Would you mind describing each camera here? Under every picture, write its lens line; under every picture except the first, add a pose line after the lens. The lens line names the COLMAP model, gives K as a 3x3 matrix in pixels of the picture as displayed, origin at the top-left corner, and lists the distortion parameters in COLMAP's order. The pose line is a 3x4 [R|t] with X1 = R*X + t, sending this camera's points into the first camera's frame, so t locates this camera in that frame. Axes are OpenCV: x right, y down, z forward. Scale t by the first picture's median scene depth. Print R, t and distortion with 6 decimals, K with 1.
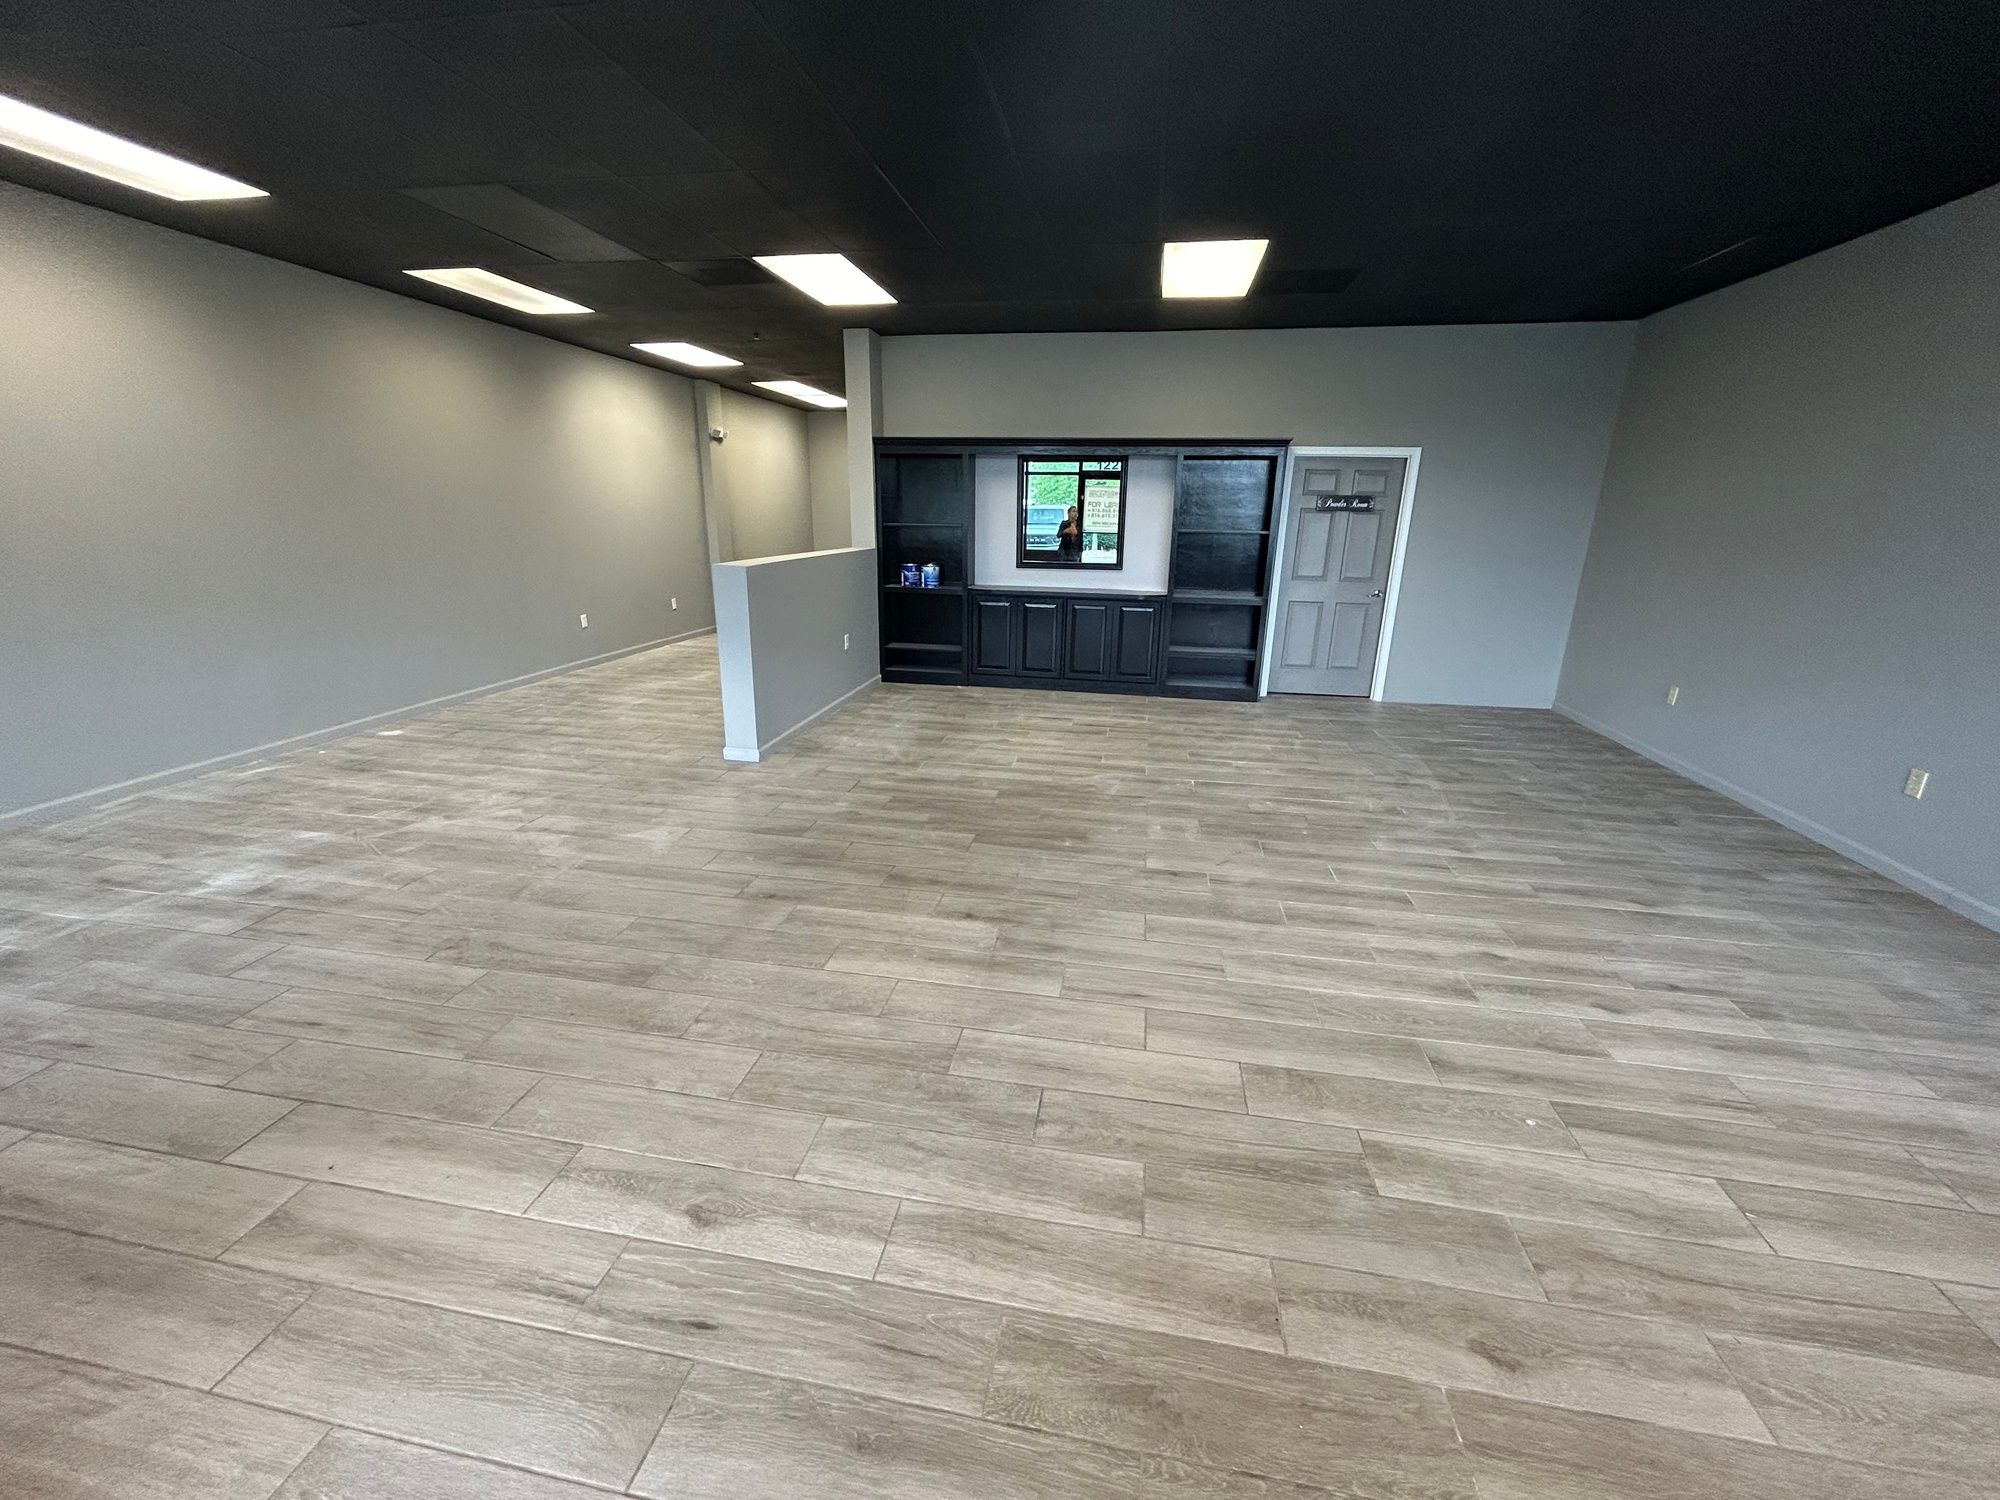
lens RADIAL K [[810.0, 0, 1002.2], [0, 810.0, 747.8], [0, 0, 1]] dist [-0.004009, 0.001722]
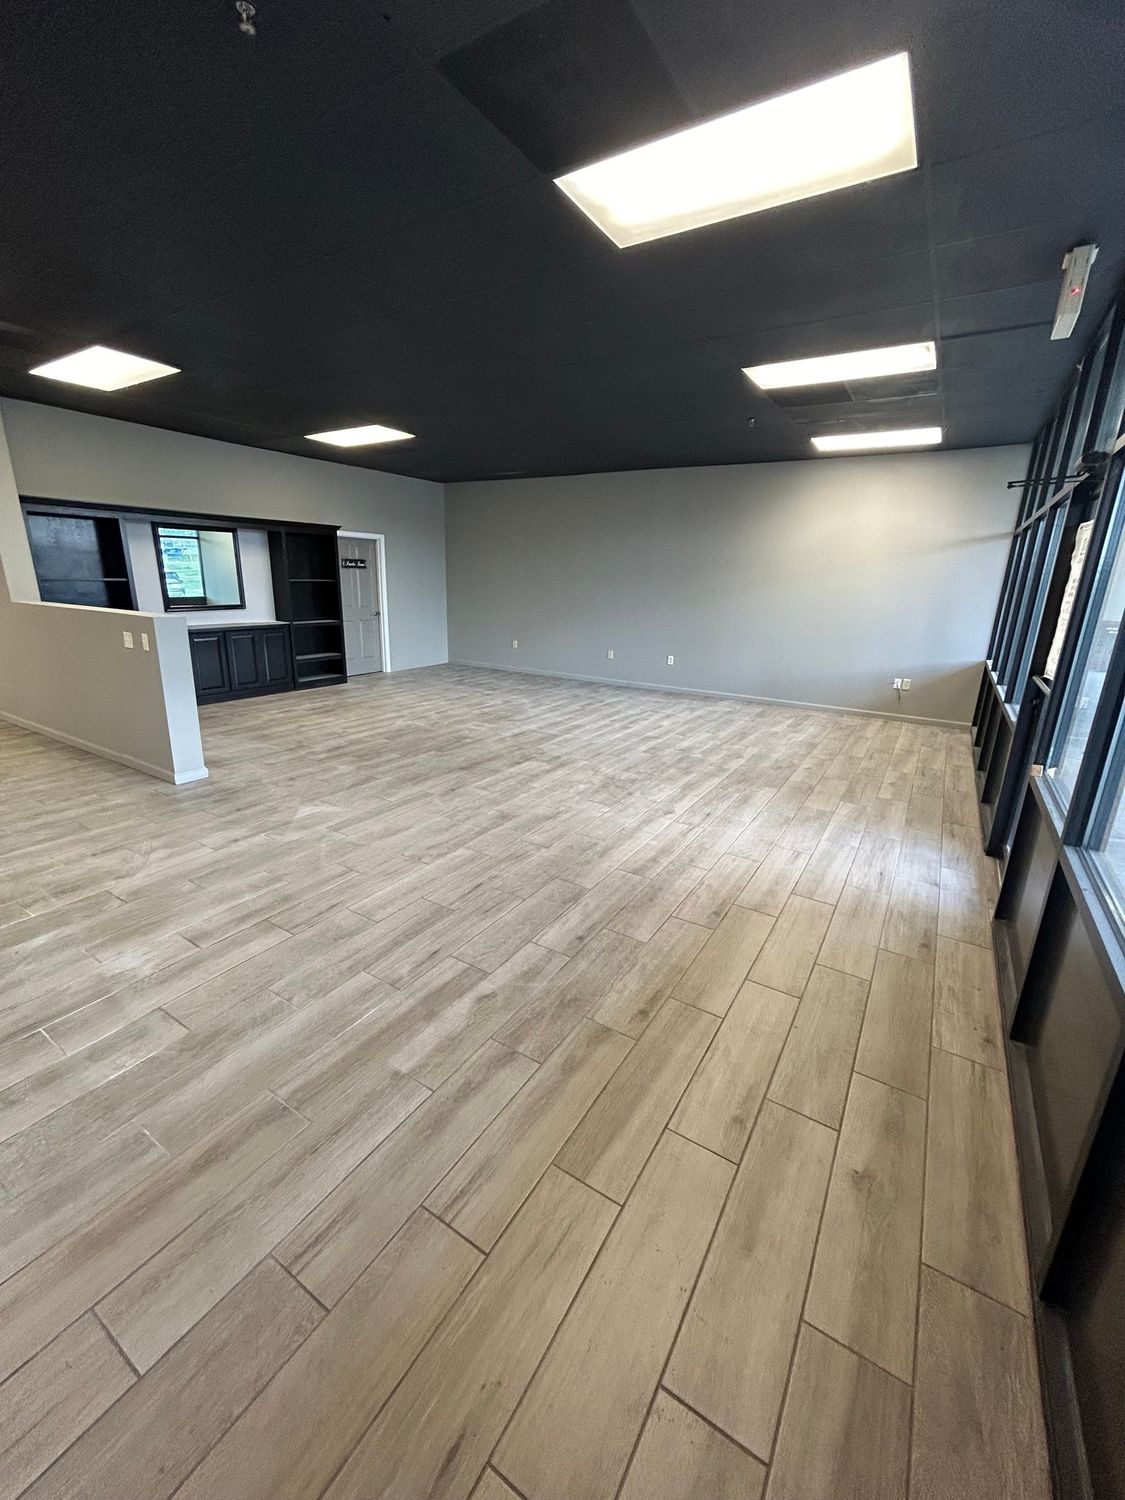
lens RADIAL K [[607.5, 0, 563.4], [0, 607.5, 747.2], [0, 0, 1]] dist [-0.004009, 0.001722]
pose [[0.371758, -0.258601, 0.891584, -1.039039], [0.243811, 0.953900, 0.175015, -0.062456], [-0.895741, 0.152314, 0.417669, 0.152720]]
